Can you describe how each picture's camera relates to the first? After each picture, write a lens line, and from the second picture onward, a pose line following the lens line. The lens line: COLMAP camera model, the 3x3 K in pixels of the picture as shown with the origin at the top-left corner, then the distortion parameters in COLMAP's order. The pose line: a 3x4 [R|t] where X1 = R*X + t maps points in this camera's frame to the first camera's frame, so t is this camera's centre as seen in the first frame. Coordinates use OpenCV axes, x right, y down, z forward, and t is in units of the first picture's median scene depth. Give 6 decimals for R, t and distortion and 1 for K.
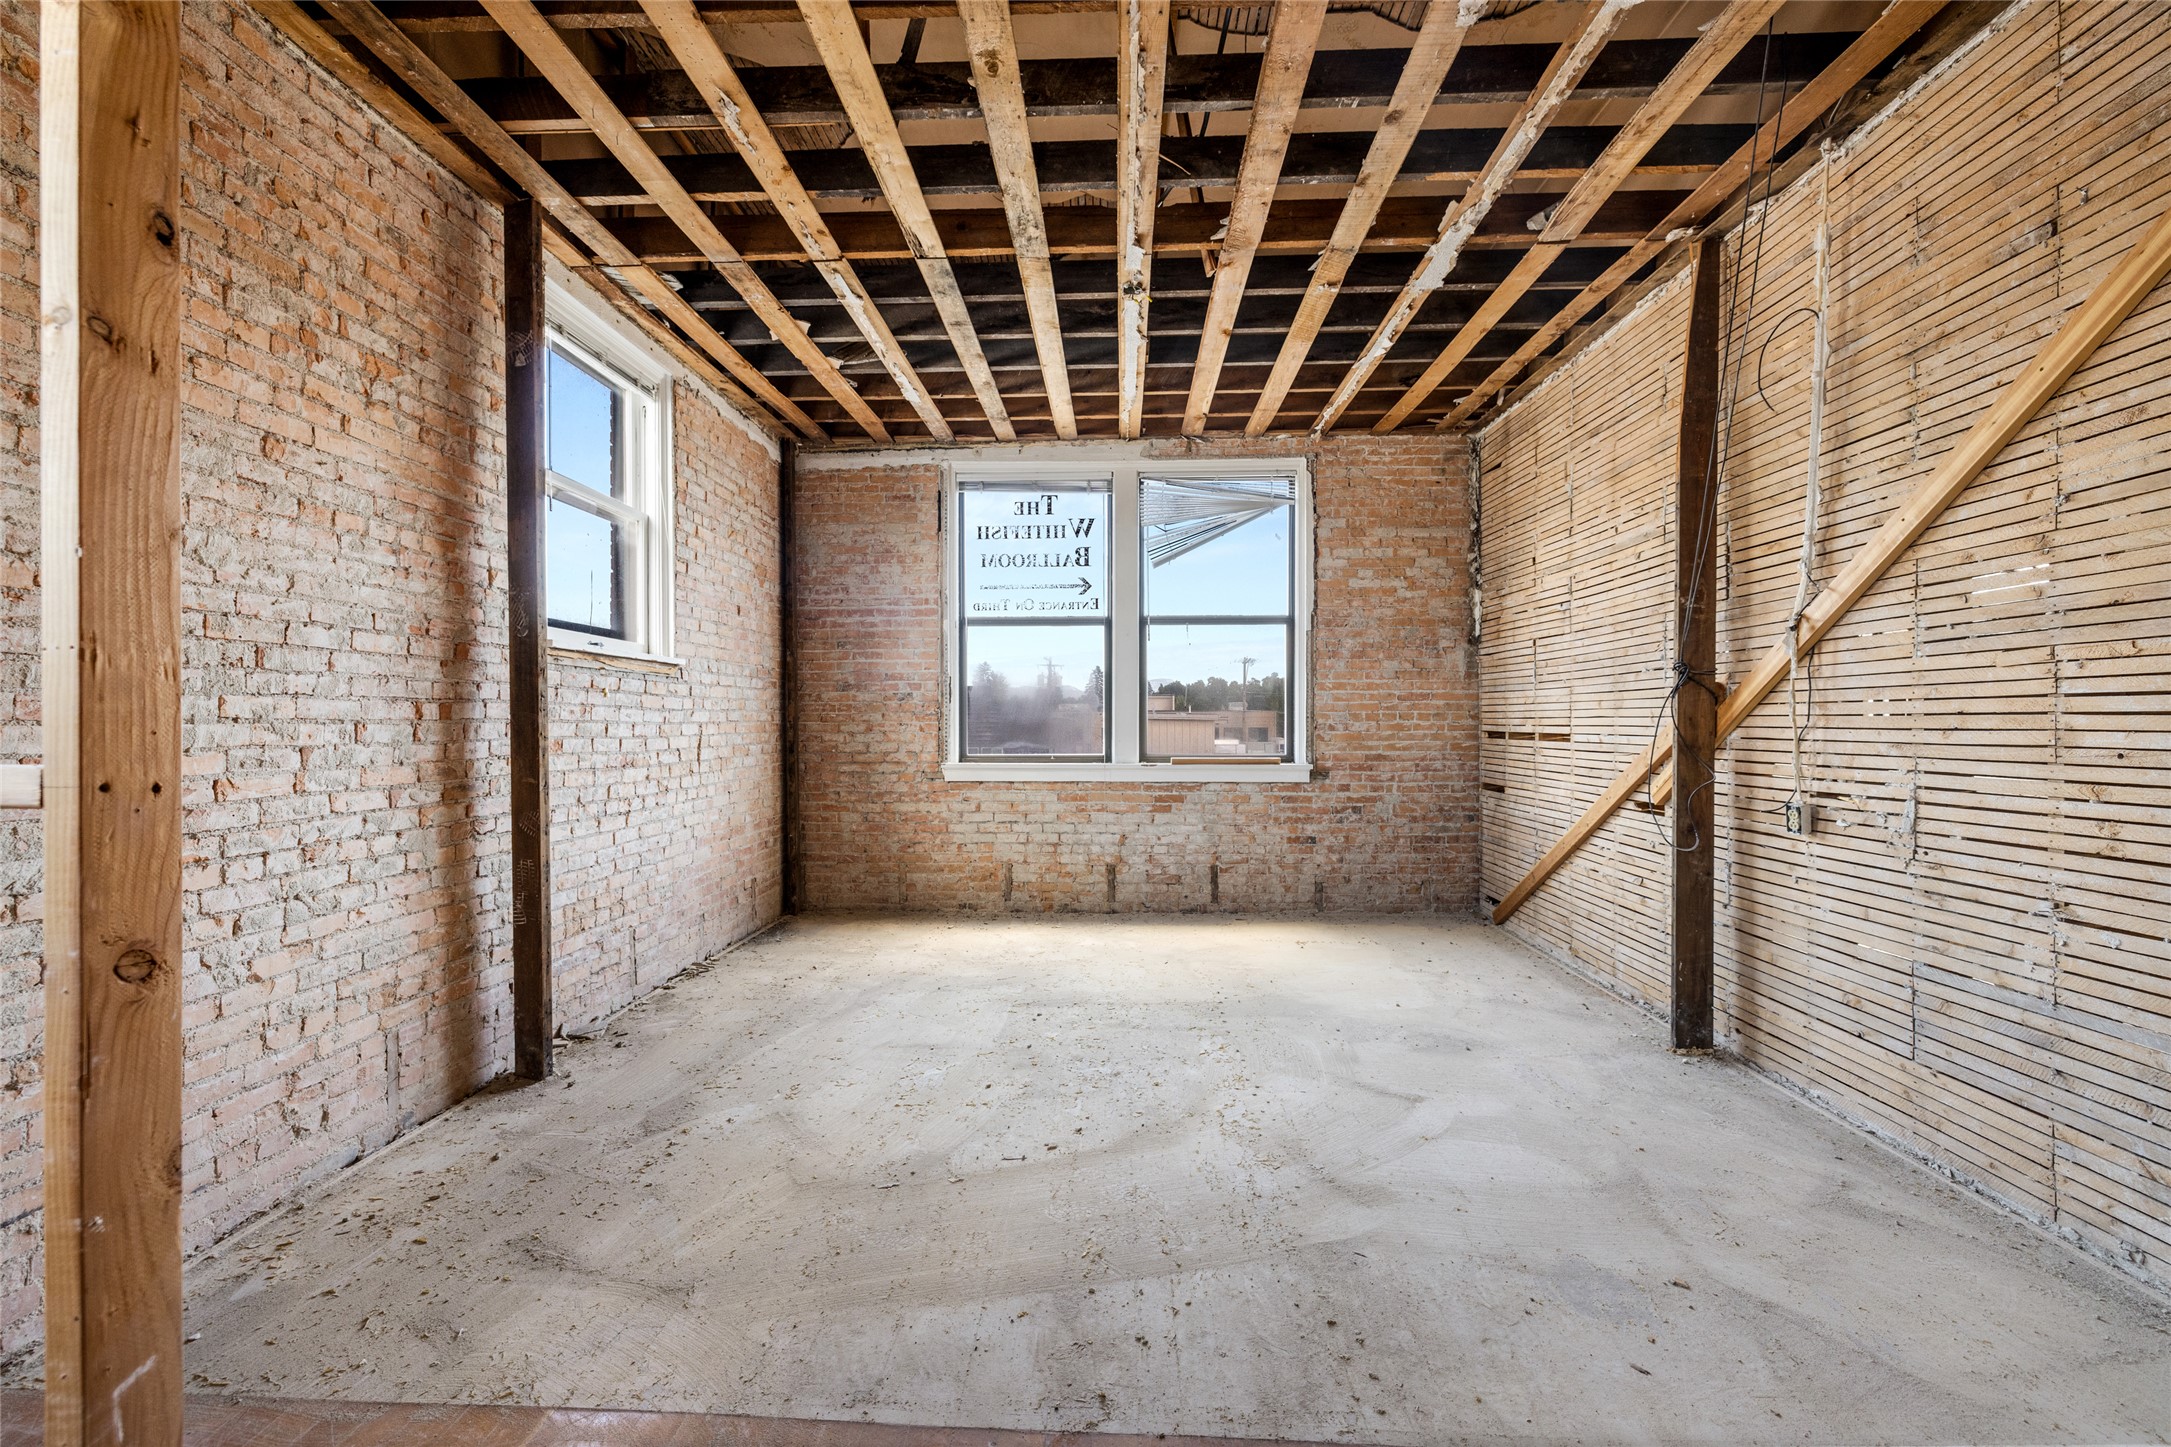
lens RADIAL K [[915.0, 0, 1087.5], [0, 915.0, 724.9], [0, 0, 1]] dist [0.002854, 0.000122]
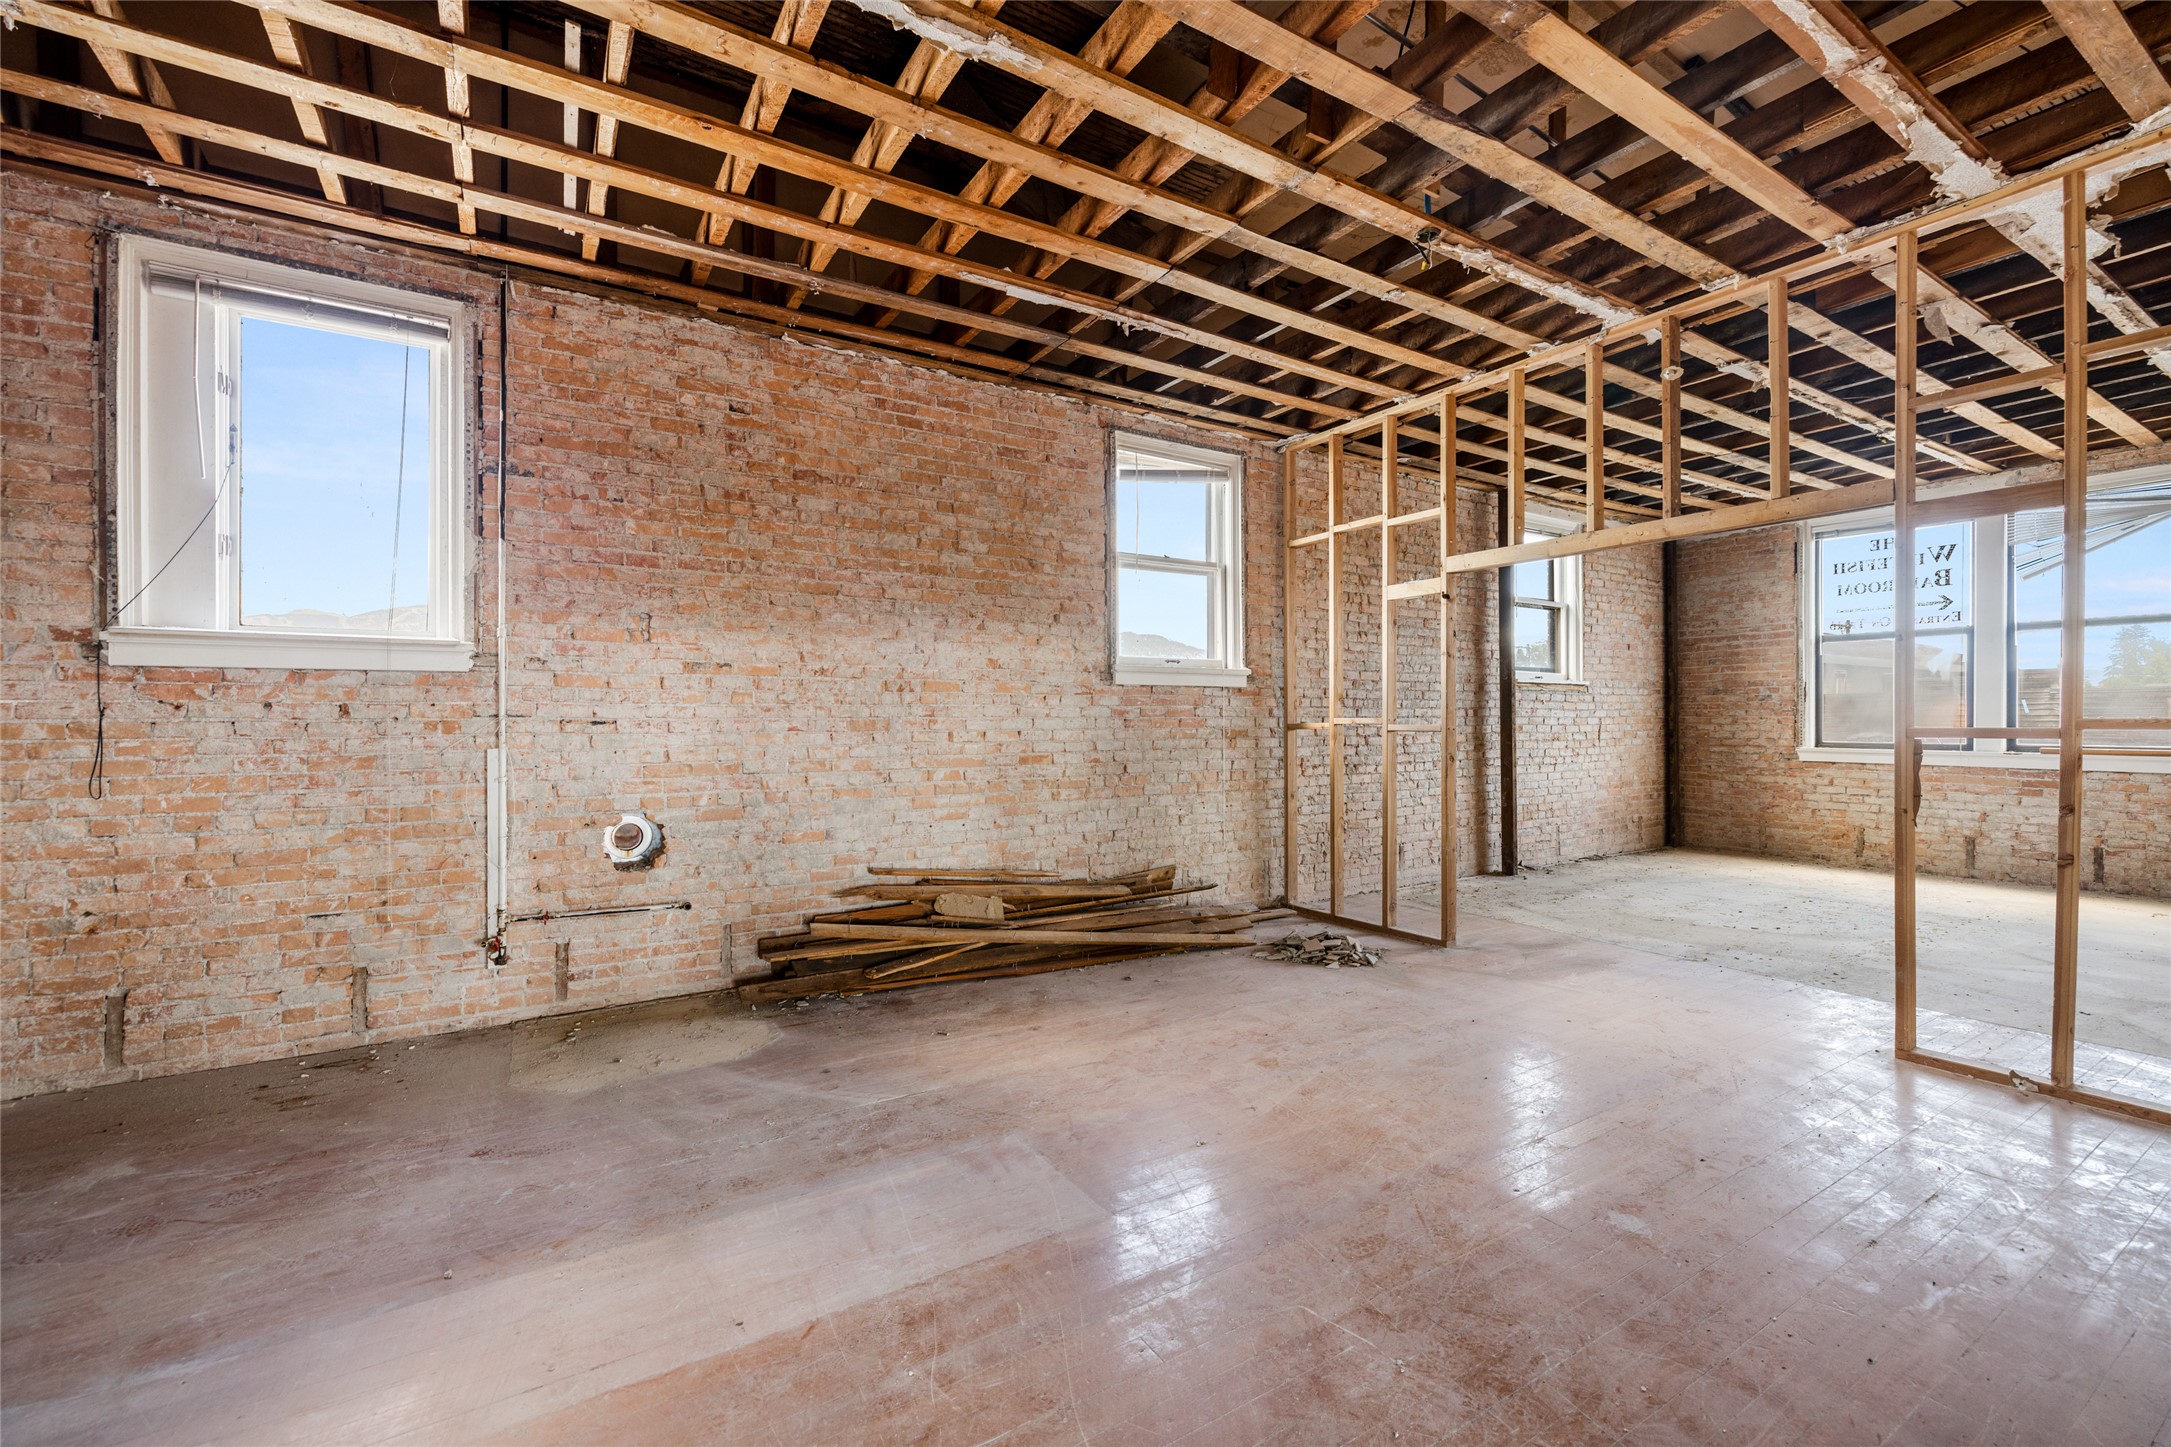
lens RADIAL K [[915.0, 0, 1086.5], [0, 915.0, 719.2], [0, 0, 1]] dist [0.002854, 0.000122]
pose [[0.565695, 0.002059, -0.824612, 0.358944], [-0.000605, 0.999998, 0.002081, -0.001190], [0.824614, -0.000679, 0.565695, -0.612944]]
